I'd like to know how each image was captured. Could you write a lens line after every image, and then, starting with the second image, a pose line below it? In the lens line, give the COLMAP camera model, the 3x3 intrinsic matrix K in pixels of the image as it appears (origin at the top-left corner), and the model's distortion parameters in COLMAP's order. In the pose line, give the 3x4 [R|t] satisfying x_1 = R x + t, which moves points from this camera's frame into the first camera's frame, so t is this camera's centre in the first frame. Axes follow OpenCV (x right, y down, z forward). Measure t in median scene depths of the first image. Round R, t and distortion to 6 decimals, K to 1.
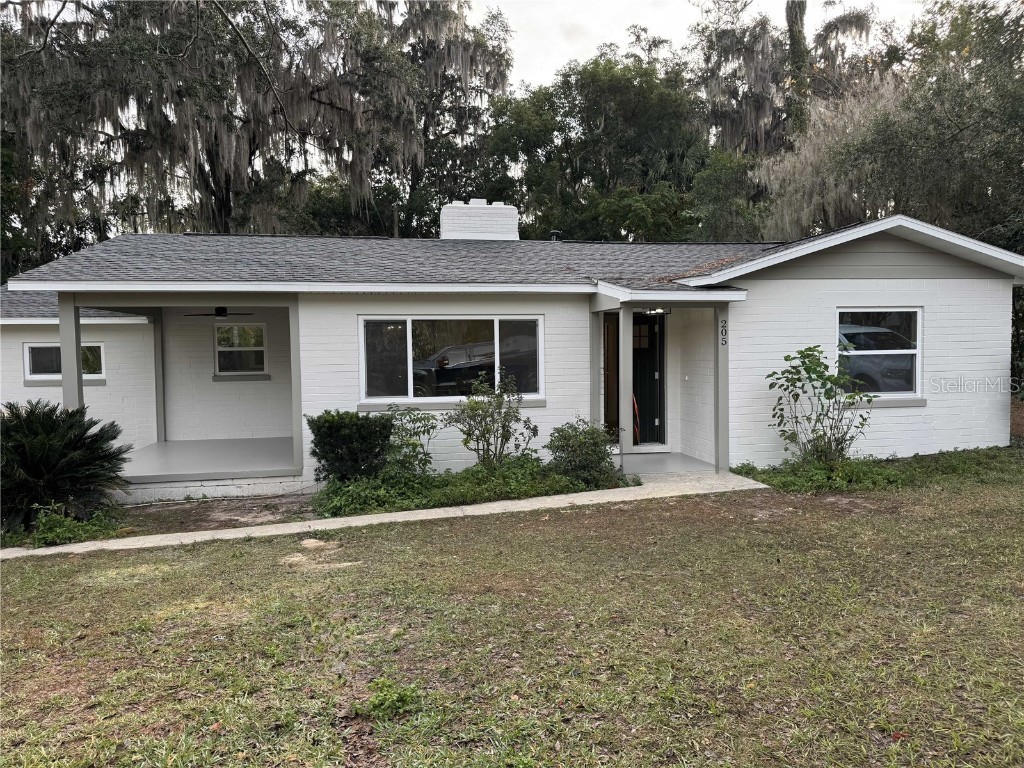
lens RADIAL K [[711.3, 0, 511.4], [0, 711.3, 385.6], [0, 0, 1]] dist [0.024968, -0.046783]
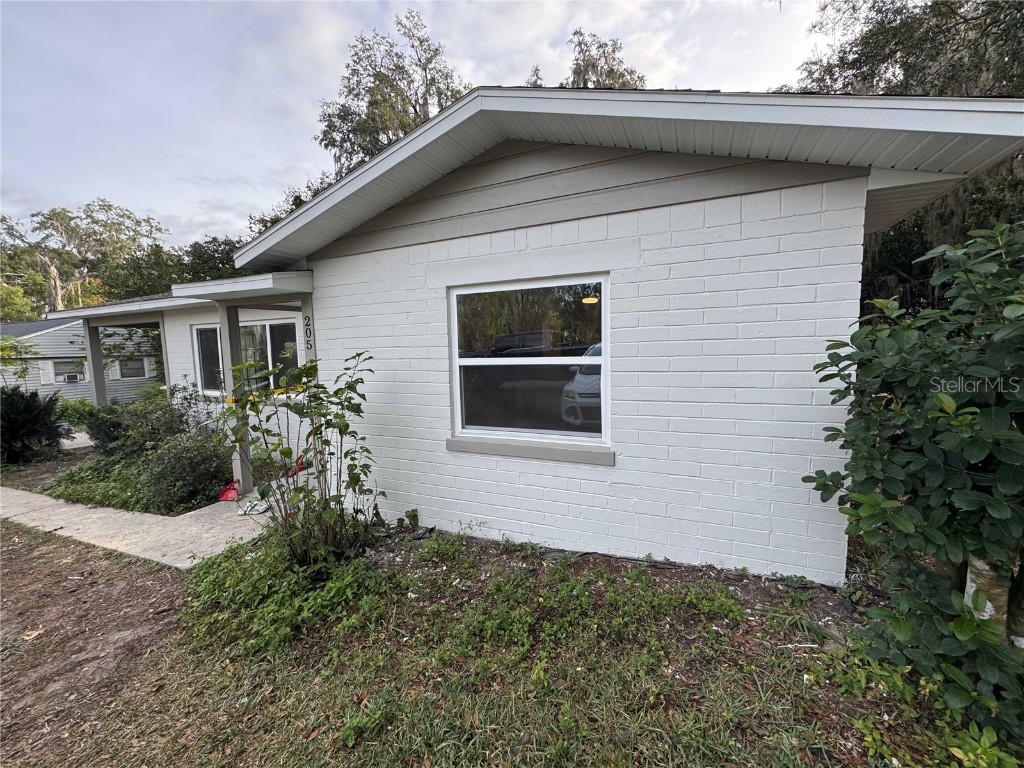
lens RADIAL K [[411.7, 0, 515.0], [0, 411.7, 385.0], [0, 0, 1]] dist [-0.012382, -0.000188]
pose [[0.825271, 0.050516, -0.562472, 0.673903], [-0.018763, 0.997894, 0.062092, -0.046490], [0.564424, -0.040689, 0.824481, 0.700229]]
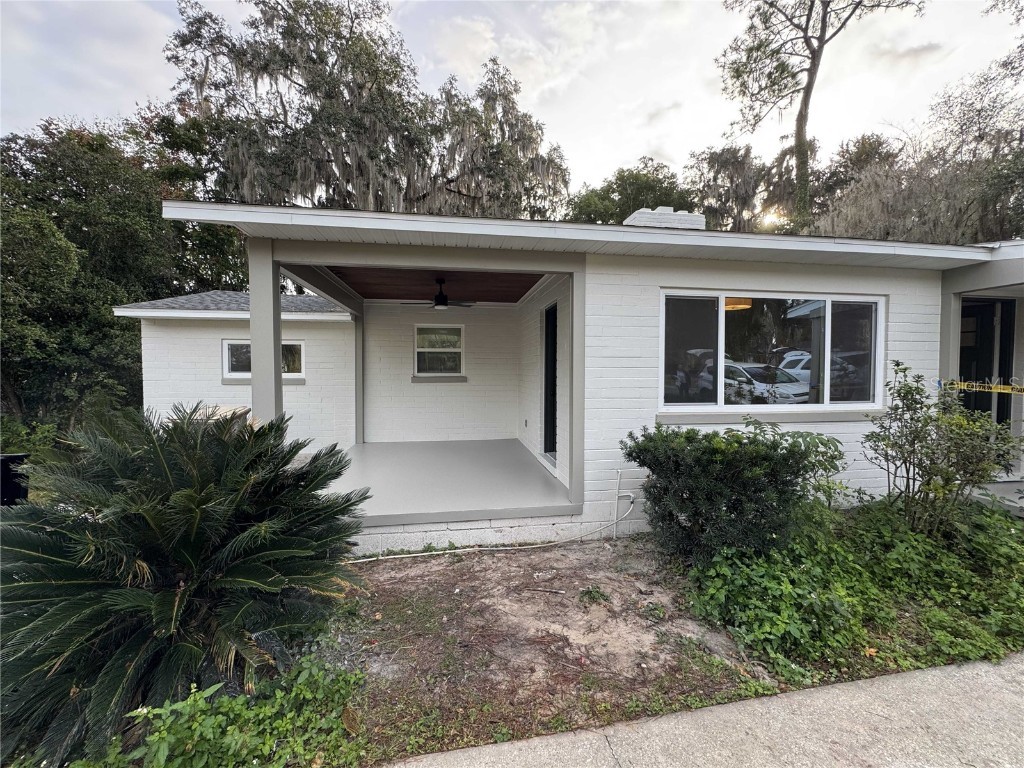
lens RADIAL K [[411.7, 0, 510.7], [0, 411.7, 383.1], [0, 0, 1]] dist [-0.012382, -0.000188]
pose [[0.999357, 0.014368, -0.032837, -0.344159], [-0.015083, 0.999652, -0.021638, 0.006532], [0.032514, 0.022119, 0.999226, 0.573182]]
